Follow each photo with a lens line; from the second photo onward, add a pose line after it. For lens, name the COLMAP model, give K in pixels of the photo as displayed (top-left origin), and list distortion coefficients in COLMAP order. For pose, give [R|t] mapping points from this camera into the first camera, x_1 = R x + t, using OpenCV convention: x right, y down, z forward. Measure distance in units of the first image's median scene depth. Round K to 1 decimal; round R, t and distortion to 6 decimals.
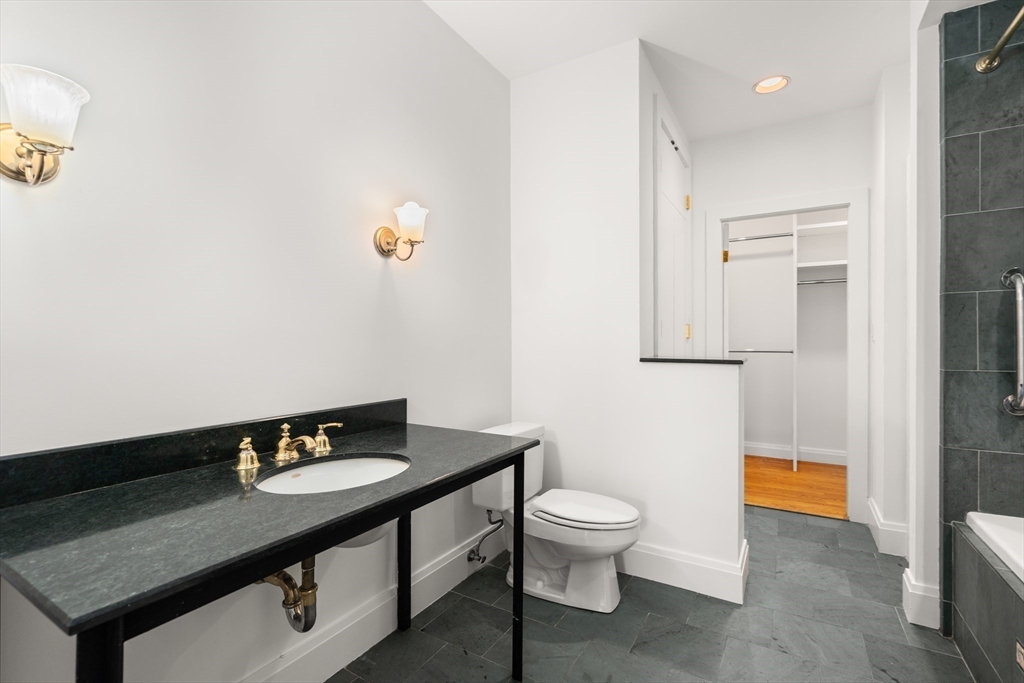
lens RADIAL K [[464.9, 0, 506.2], [0, 464.9, 340.5], [0, 0, 1]] dist [-0.001071, 0.000803]
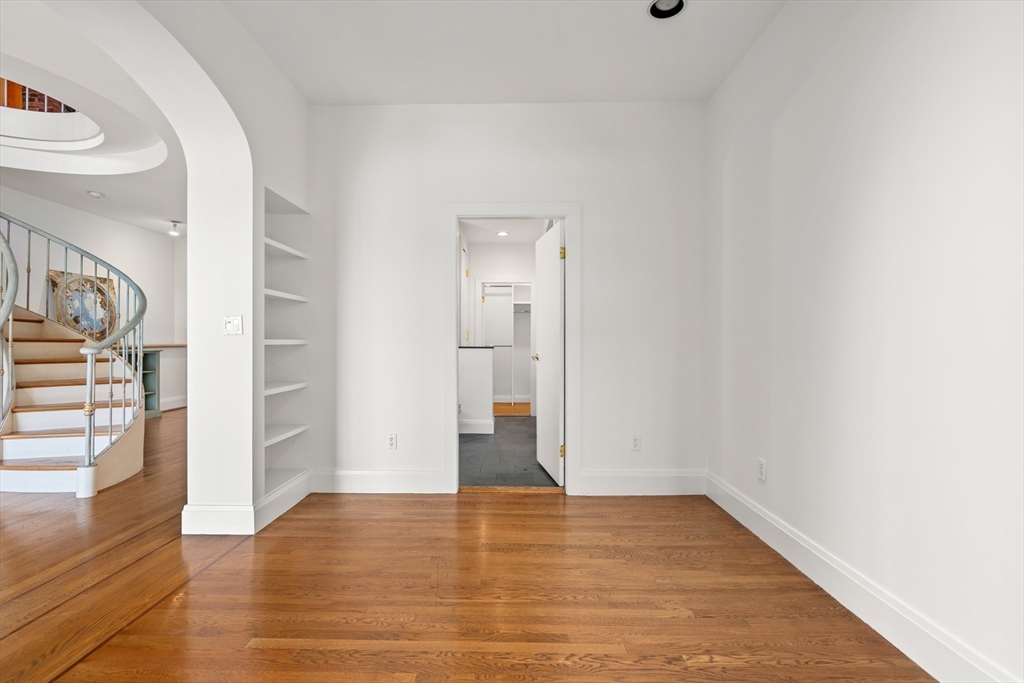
lens RADIAL K [[464.9, 0, 506.2], [0, 464.9, 340.4], [0, 0, 1]] dist [-0.001071, 0.000803]
pose [[0.862487, 0.004561, 0.506058, -0.459700], [-0.004124, 0.999990, -0.001986, 0.006109], [-0.506062, -0.000374, 0.862497, -0.791271]]
